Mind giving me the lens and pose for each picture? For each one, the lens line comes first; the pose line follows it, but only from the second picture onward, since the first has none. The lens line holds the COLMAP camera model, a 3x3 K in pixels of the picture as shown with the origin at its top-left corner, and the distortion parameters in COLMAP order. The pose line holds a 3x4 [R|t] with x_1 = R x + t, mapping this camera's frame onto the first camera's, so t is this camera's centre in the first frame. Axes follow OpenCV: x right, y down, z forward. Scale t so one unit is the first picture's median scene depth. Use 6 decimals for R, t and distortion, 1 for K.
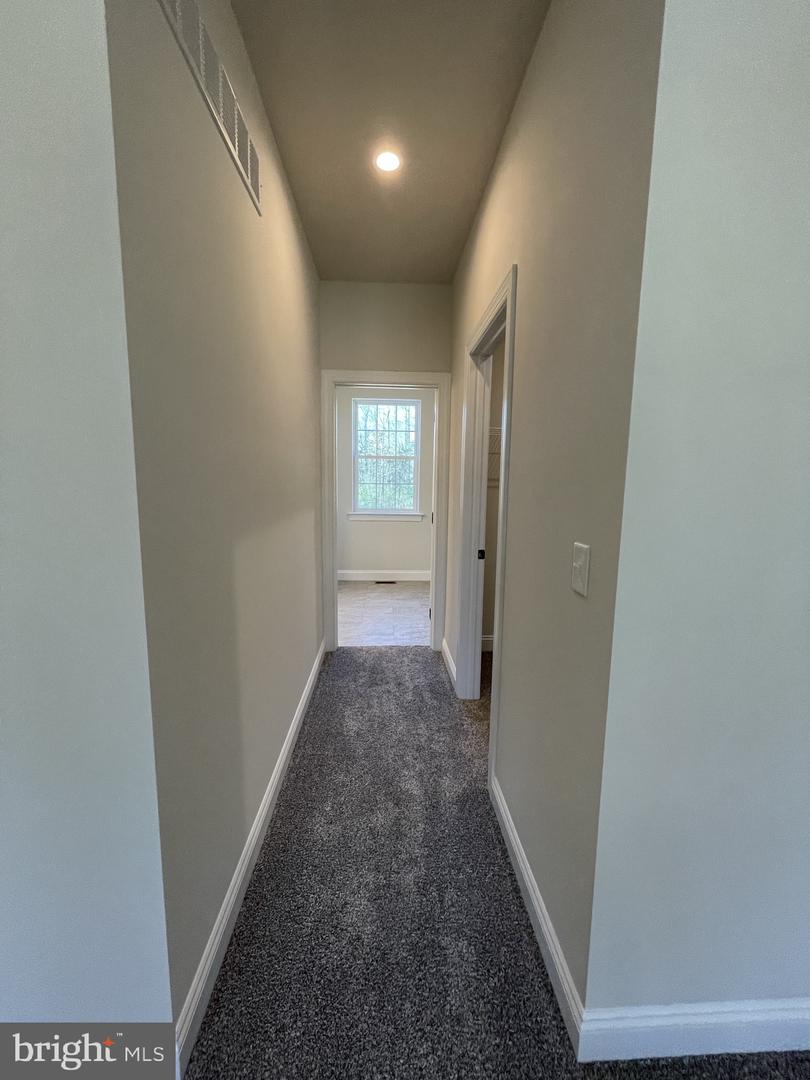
lens RADIAL K [[437.7, 0, 405.2], [0, 437.7, 536.5], [0, 0, 1]] dist [-0.003675, 0.000146]
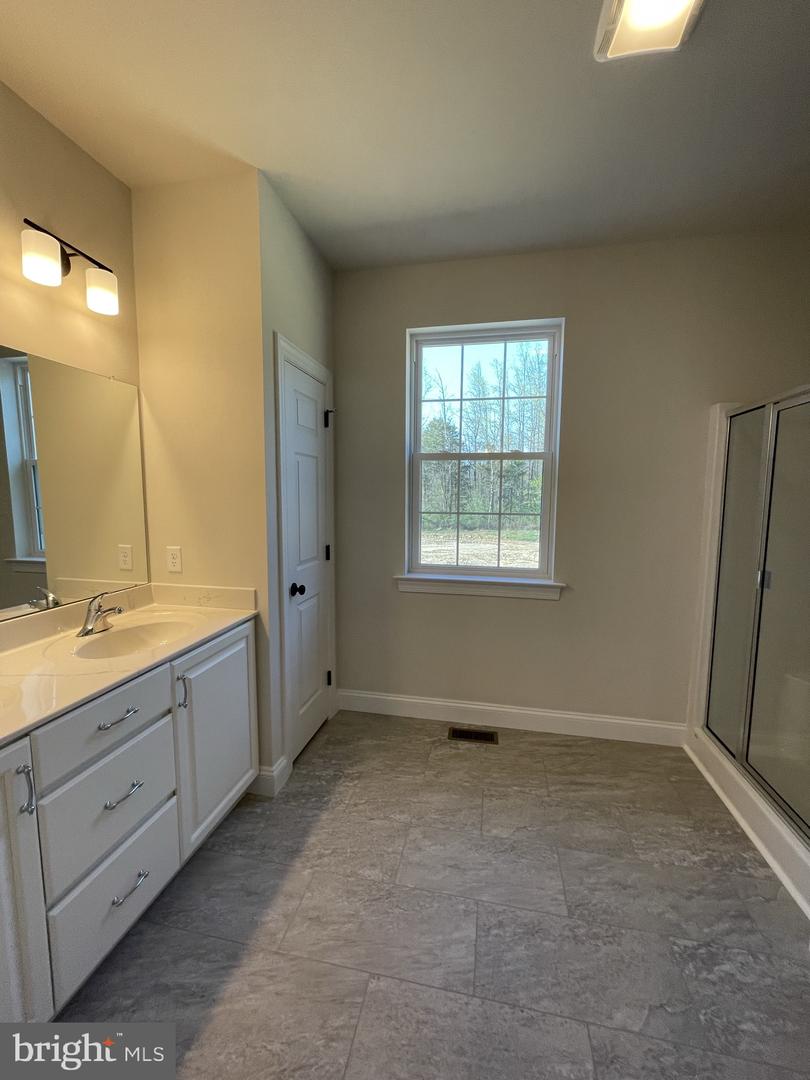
lens RADIAL K [[437.7, 0, 408.6], [0, 437.7, 544.0], [0, 0, 1]] dist [-0.003675, 0.000146]
pose [[0.970647, 0.015954, -0.239978, -0.004753], [-0.020578, 0.999647, -0.016775, -0.079585], [0.239625, 0.021221, 0.970633, 0.539303]]
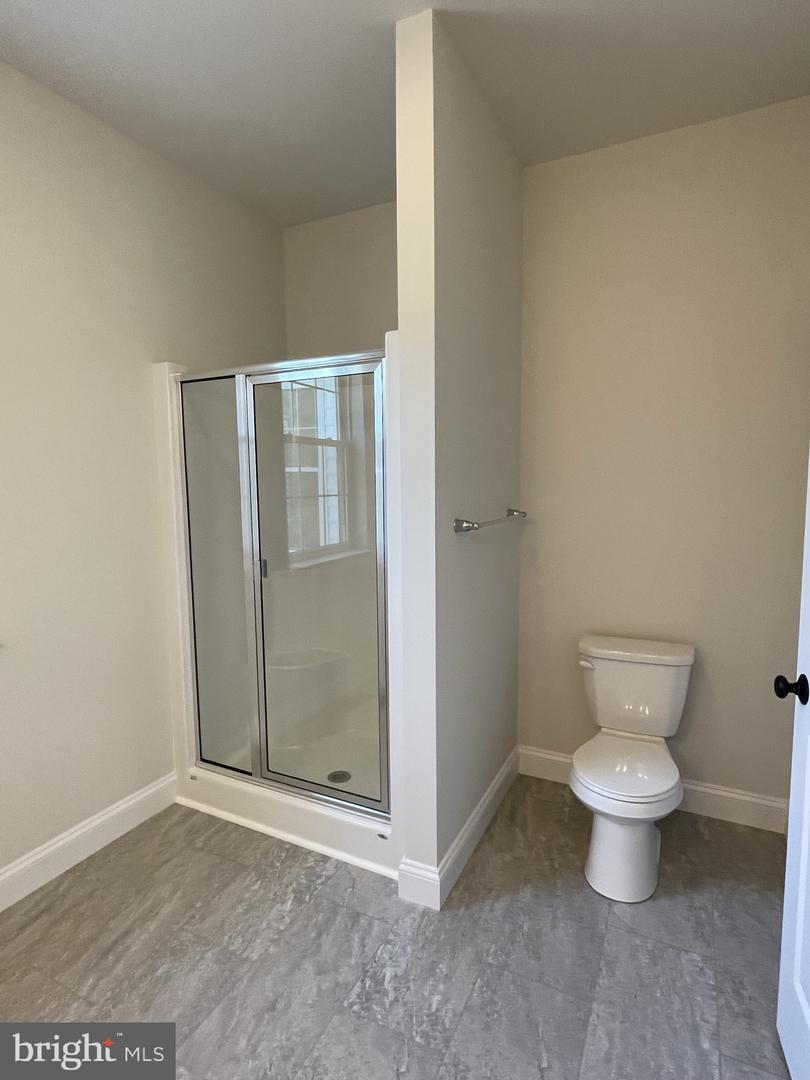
lens RADIAL K [[566.7, 0, 405.4], [0, 566.7, 536.4], [0, 0, 1]] dist [0.002668, -0.001423]
pose [[0.483800, -0.109188, 0.868341, -0.115738], [0.128335, 0.990312, 0.053022, -0.094144], [-0.865718, 0.085787, 0.493126, 0.646740]]
